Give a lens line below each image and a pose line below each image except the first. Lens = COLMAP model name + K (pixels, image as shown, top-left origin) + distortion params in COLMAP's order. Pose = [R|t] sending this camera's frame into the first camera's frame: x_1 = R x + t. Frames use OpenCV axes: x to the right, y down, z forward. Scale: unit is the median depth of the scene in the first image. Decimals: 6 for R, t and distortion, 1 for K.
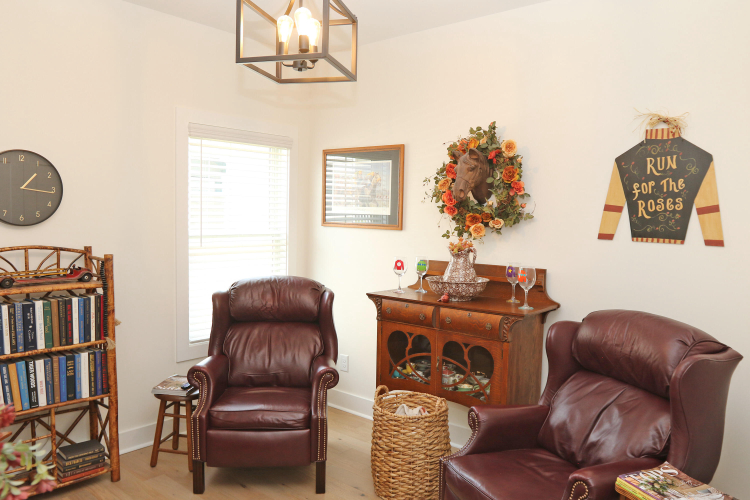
lens RADIAL K [[561.7, 0, 375.0], [0, 561.7, 250.0], [0, 0, 1]] dist [-0.101941, 0.080818]
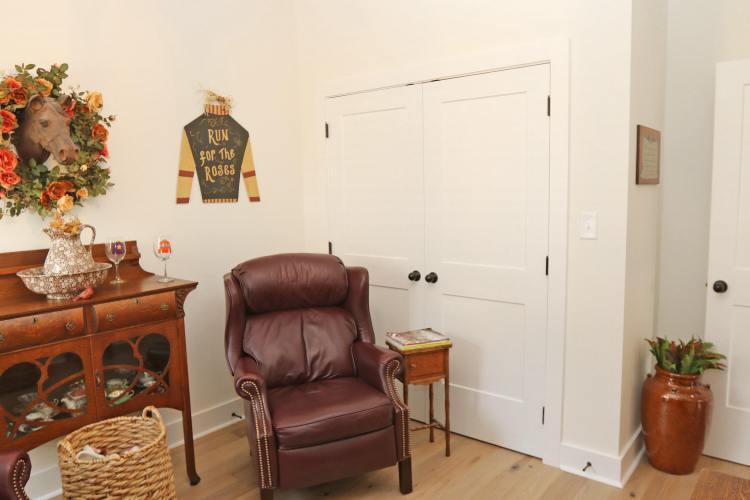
lens RADIAL K [[561.7, 0, 375.0], [0, 561.7, 250.0], [0, 0, 1]] dist [-0.101941, 0.080818]
pose [[-0.037169, -0.129166, 0.990926, -0.701735], [0.080989, 0.987960, 0.131817, -0.043553], [-0.996022, 0.085154, -0.026261, 0.710790]]
